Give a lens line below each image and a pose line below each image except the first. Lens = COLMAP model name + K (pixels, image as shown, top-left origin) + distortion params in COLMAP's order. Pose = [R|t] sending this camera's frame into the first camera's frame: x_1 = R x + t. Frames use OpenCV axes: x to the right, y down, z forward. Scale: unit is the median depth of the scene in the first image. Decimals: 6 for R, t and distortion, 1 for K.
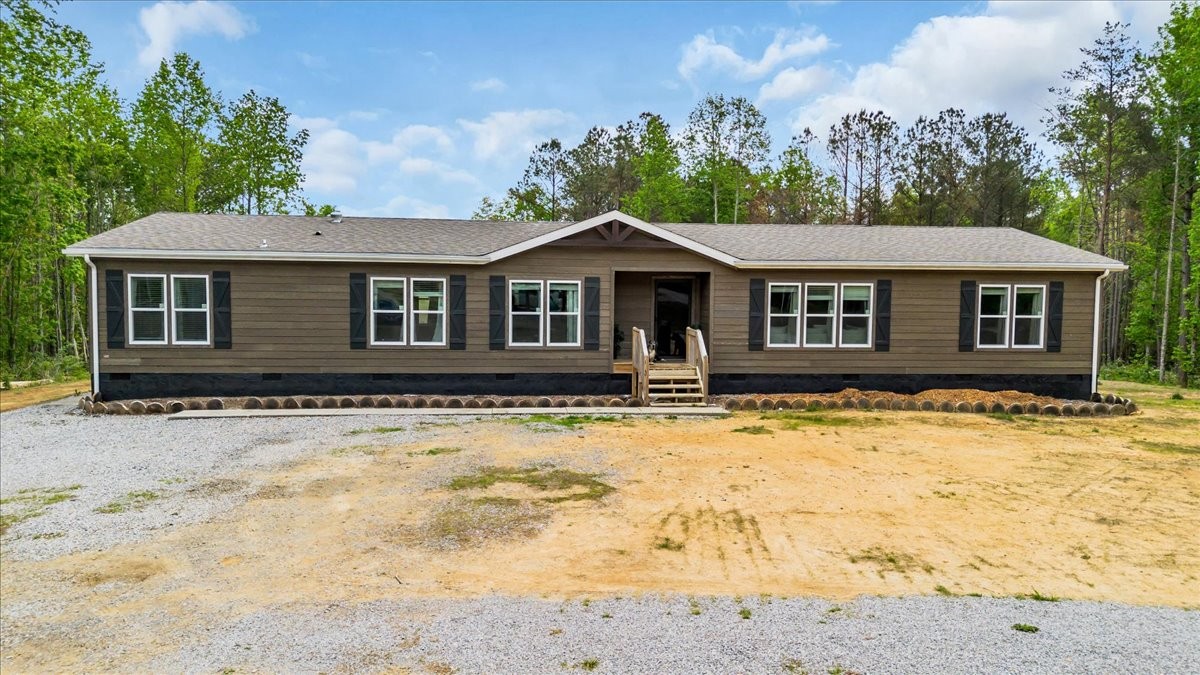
lens RADIAL K [[848.2, 0, 601.8], [0, 848.2, 338.3], [0, 0, 1]] dist [0.035764, 0.005196]
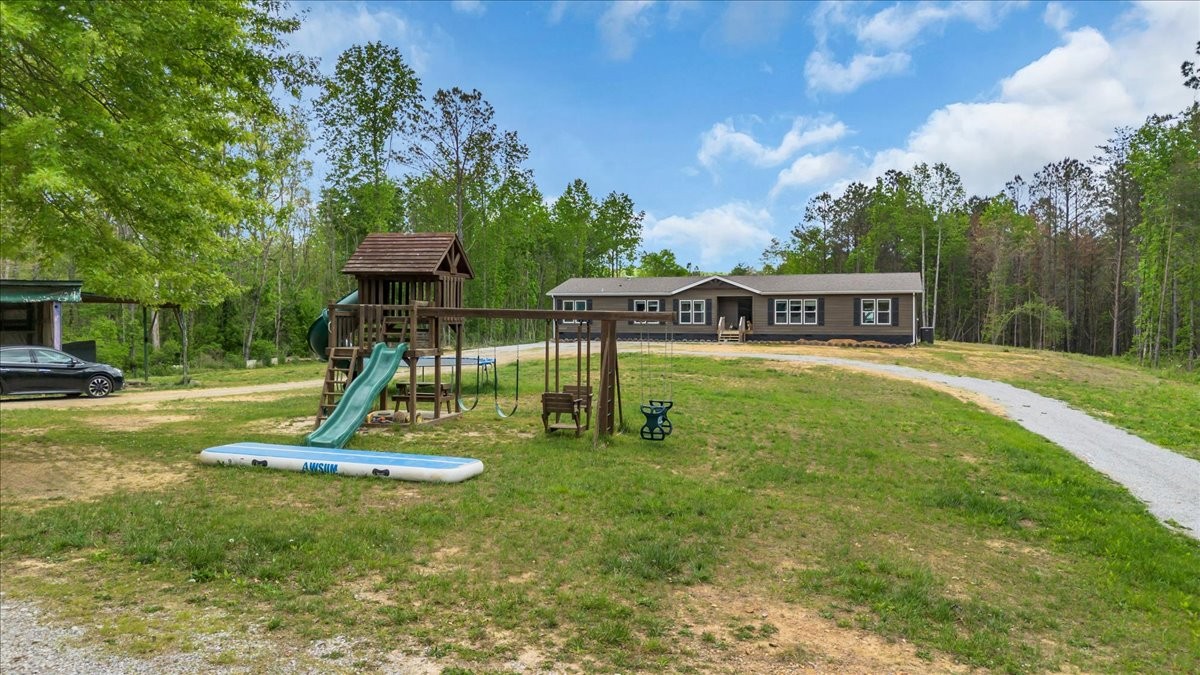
lens RADIAL K [[848.2, 0, 599.1], [0, 848.2, 338.9], [0, 0, 1]] dist [0.035764, 0.005196]
pose [[0.910604, 0.004131, -0.413260, 0.689226], [-0.012549, 0.999765, -0.017658, 0.096001], [0.413090, 0.021266, 0.910442, -1.423162]]
